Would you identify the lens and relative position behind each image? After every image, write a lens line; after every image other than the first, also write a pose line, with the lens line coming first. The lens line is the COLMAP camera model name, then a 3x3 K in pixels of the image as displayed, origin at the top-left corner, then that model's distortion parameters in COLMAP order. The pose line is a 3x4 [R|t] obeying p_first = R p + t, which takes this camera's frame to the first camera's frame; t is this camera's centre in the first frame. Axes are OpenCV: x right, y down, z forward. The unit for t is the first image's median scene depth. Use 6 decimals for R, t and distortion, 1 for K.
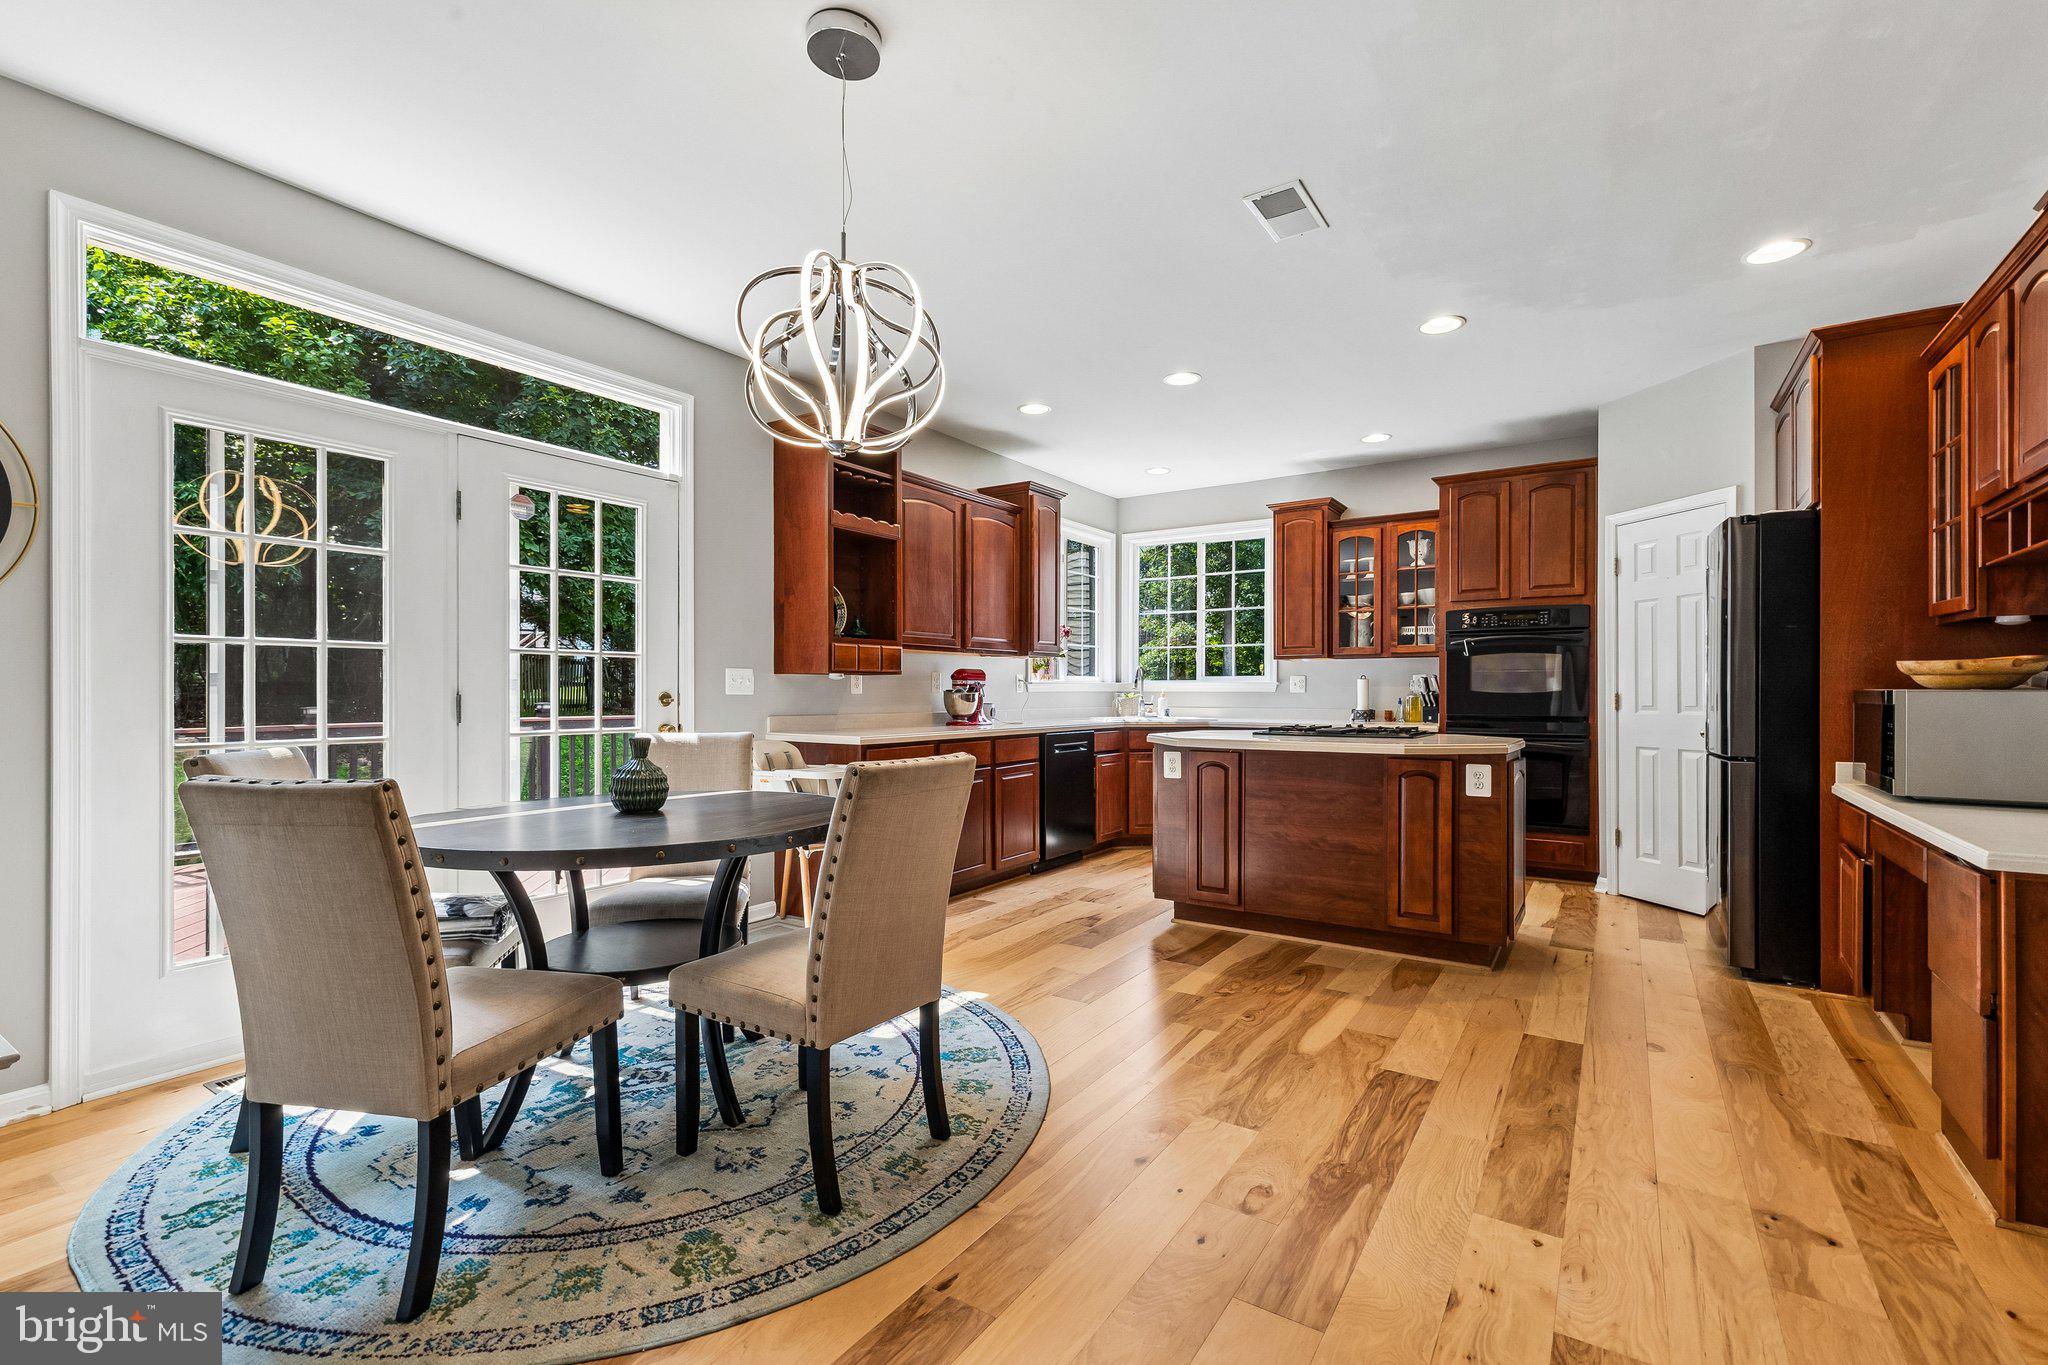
lens RADIAL K [[901.3, 0, 1021.1], [0, 901.3, 689.1], [0, 0, 1]] dist [0.014753, -0.003120]
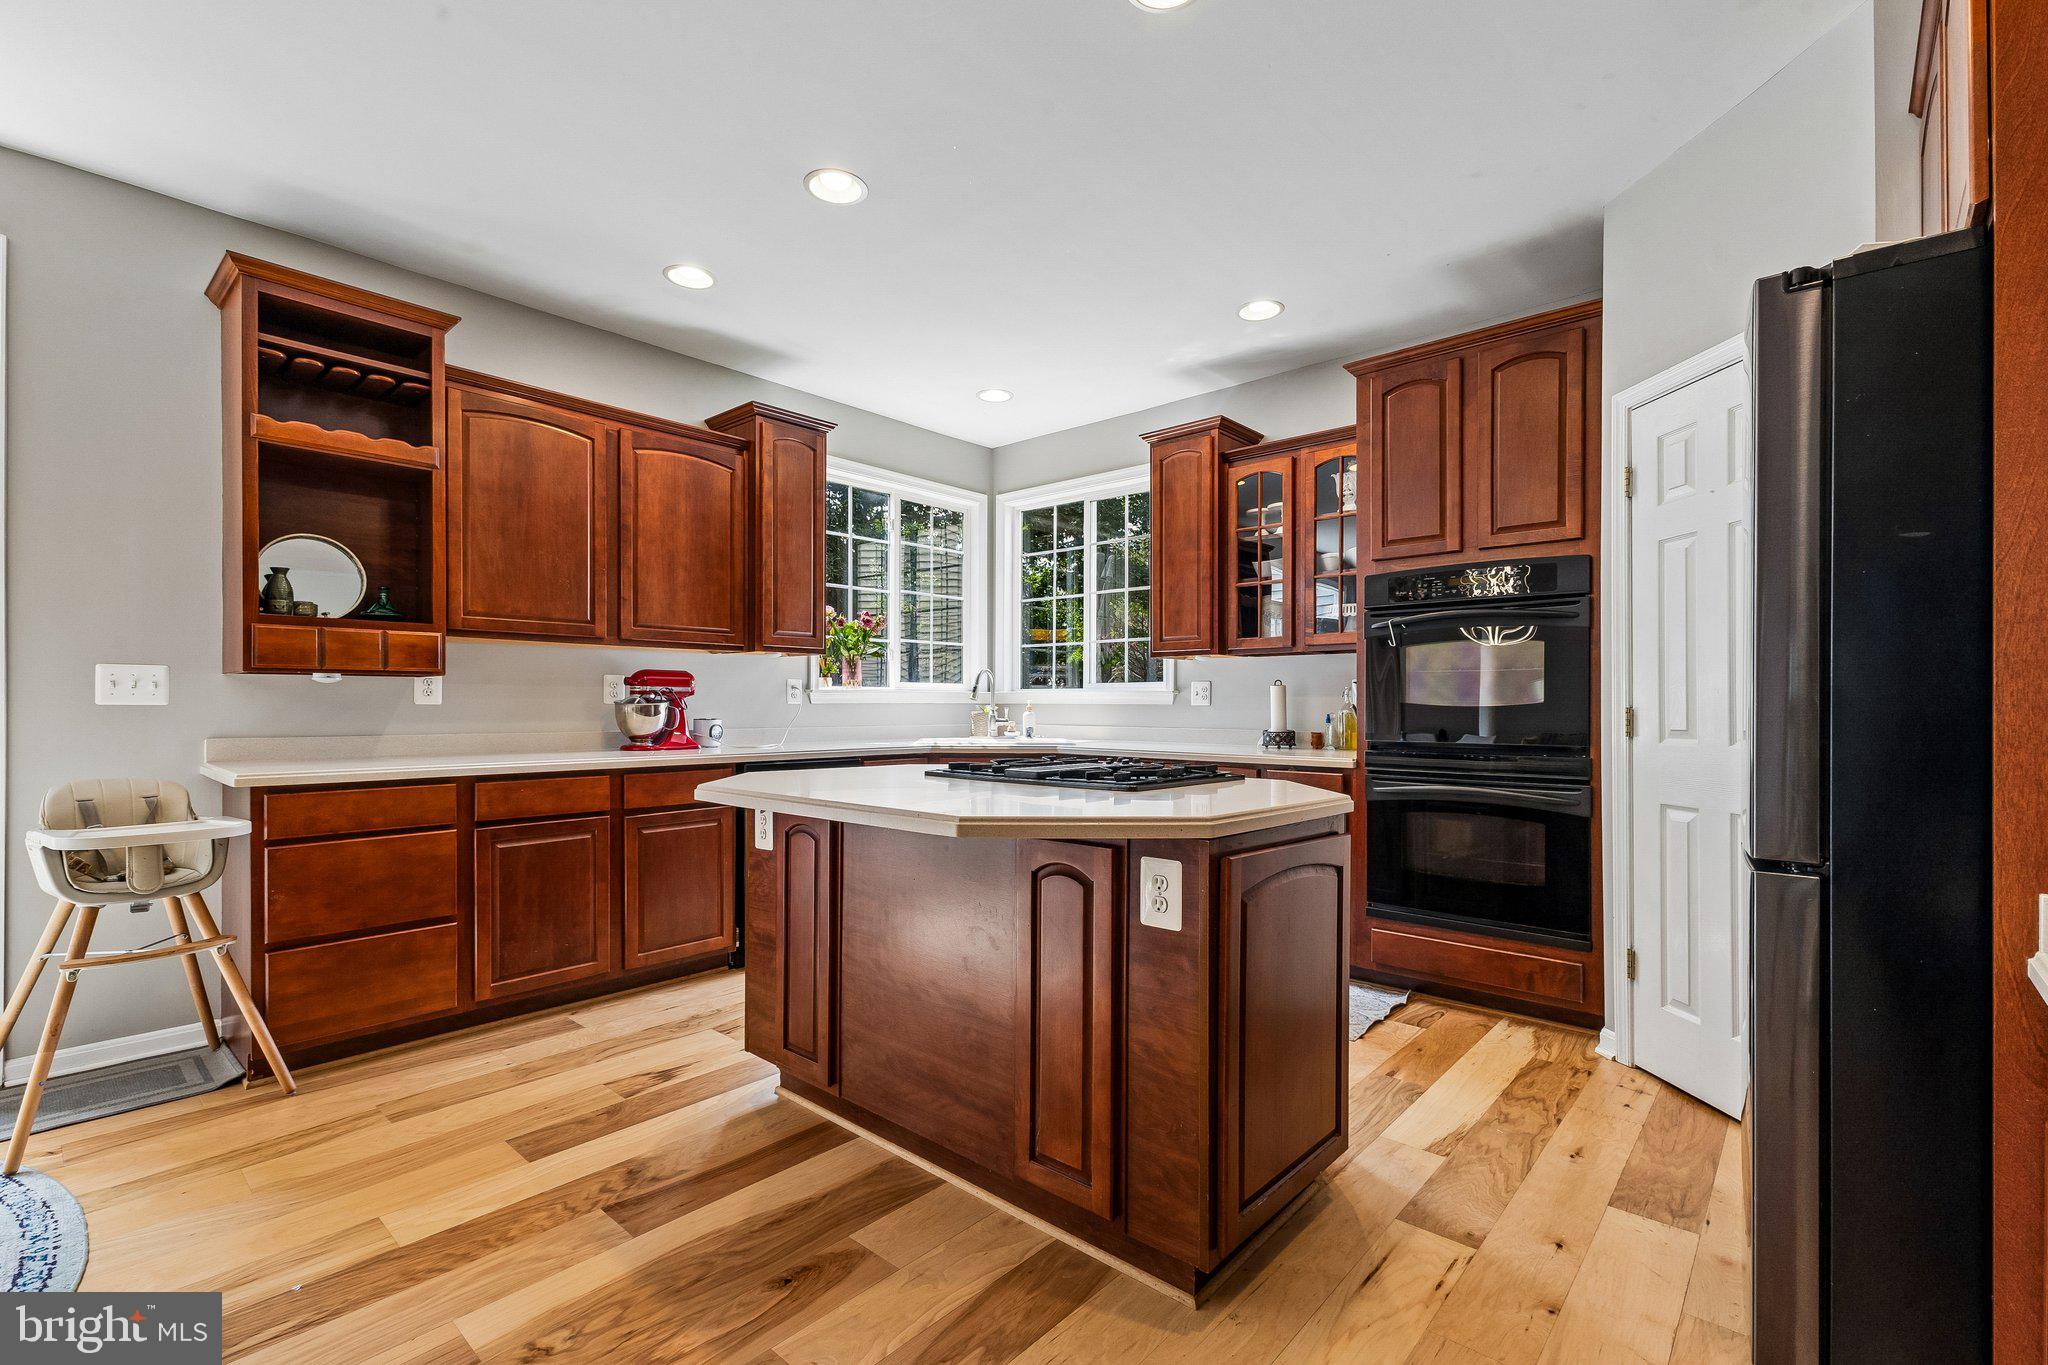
lens RADIAL K [[901.3, 0, 1022.1], [0, 901.3, 699.8], [0, 0, 1]] dist [0.014753, -0.003120]
pose [[0.989849, 0.002187, -0.142104, 0.348505], [-0.002666, 0.999991, -0.003182, 0.002790], [0.142096, 0.003529, 0.989847, 0.372234]]
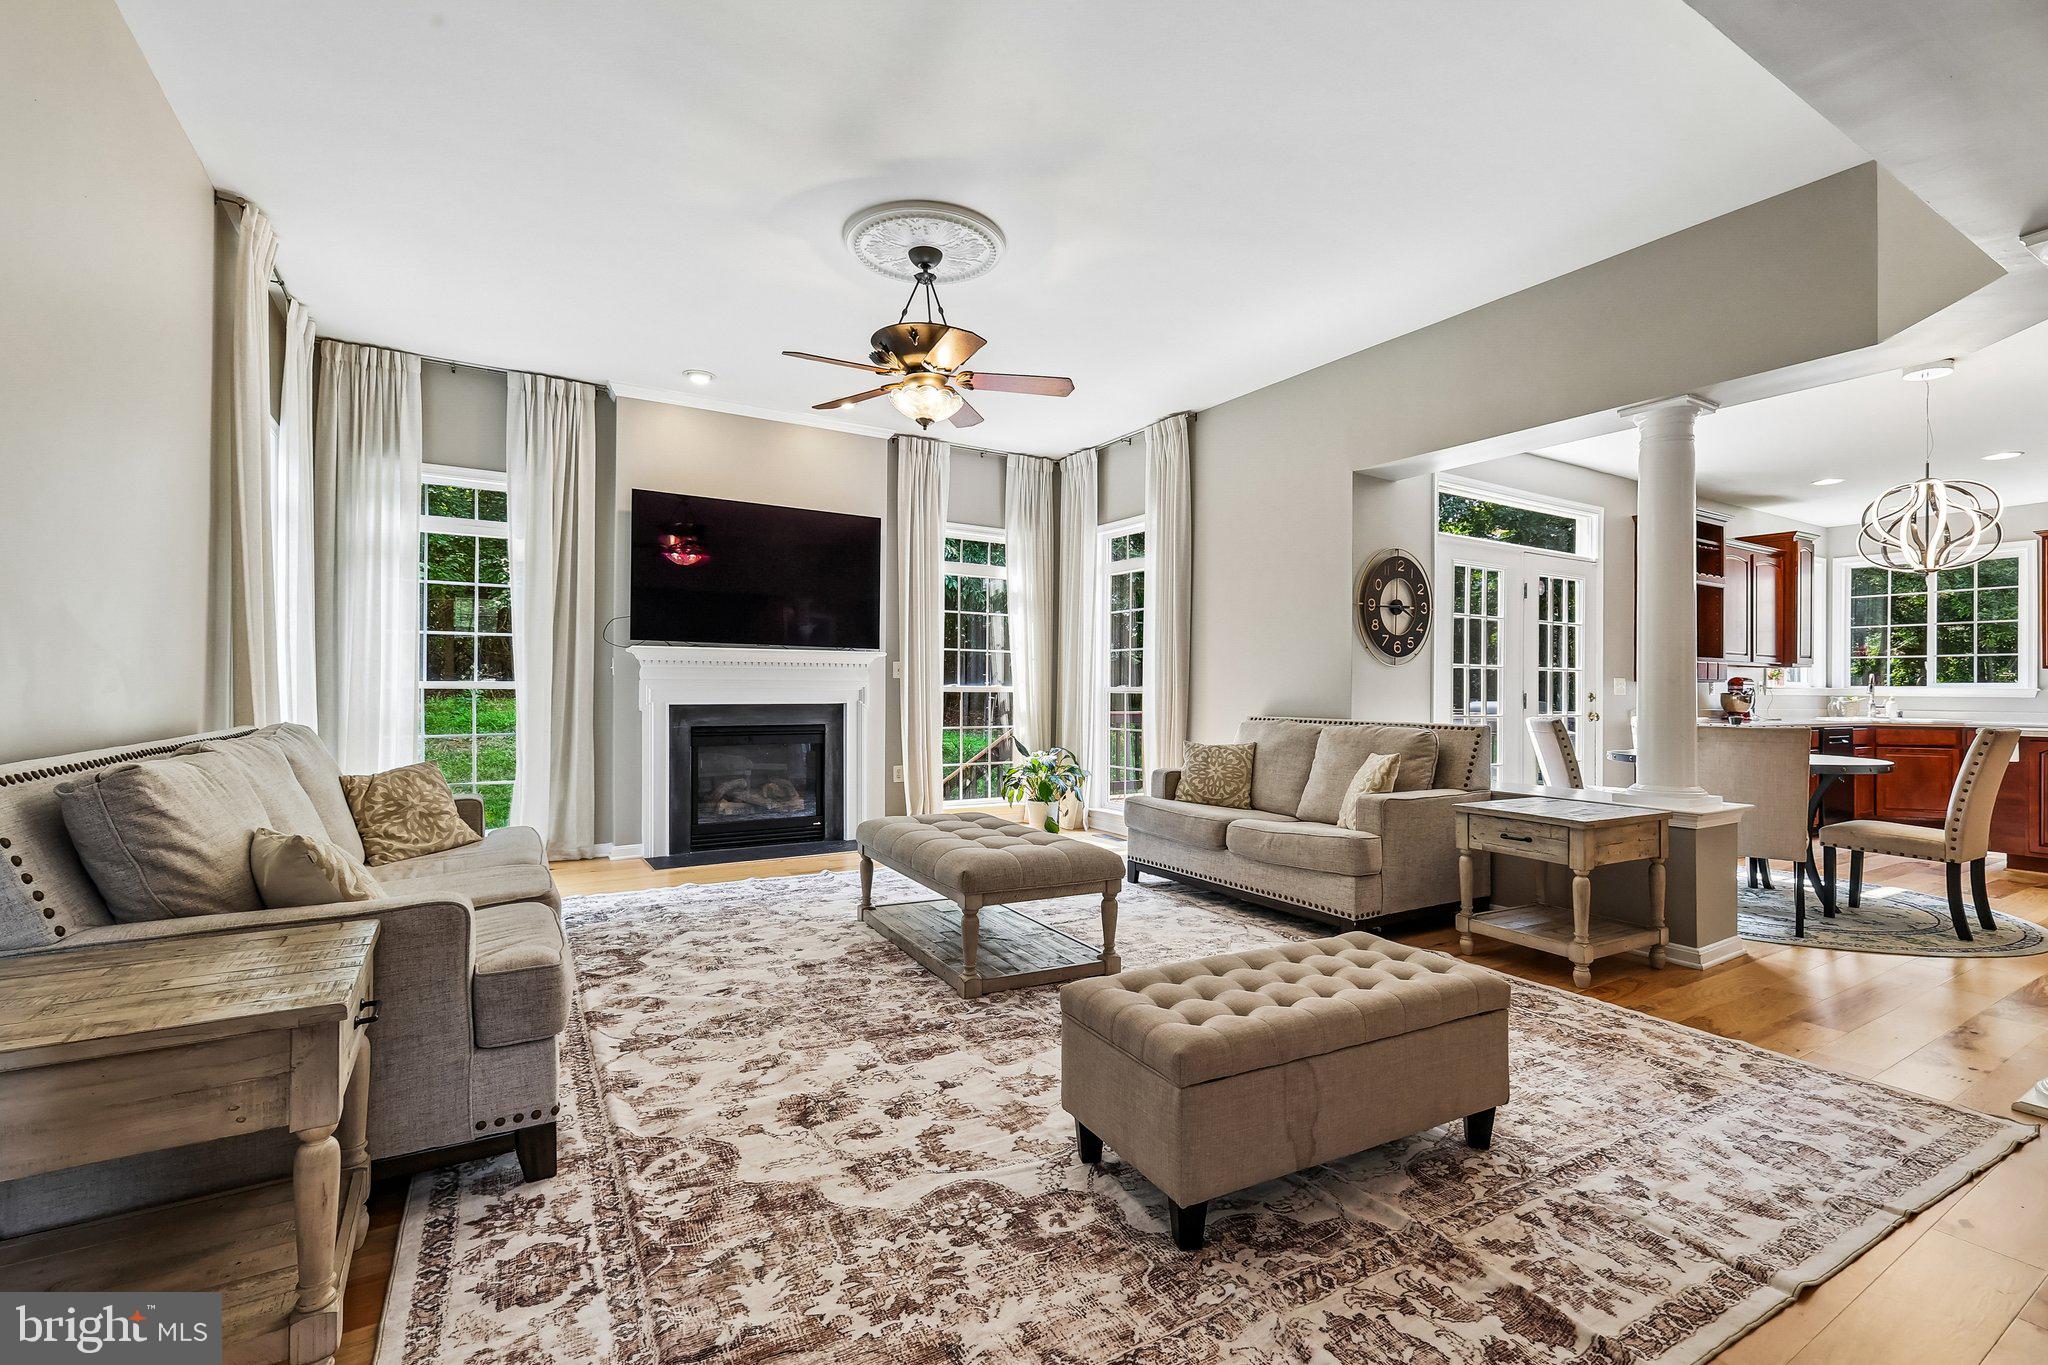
lens RADIAL K [[901.3, 0, 1019.6], [0, 901.3, 690.9], [0, 0, 1]] dist [0.014753, -0.003120]
pose [[0.906711, 0.013979, -0.421521, -0.657850], [-0.011427, 0.999898, 0.008578, -0.001915], [0.421598, -0.002961, 0.906778, -0.948189]]
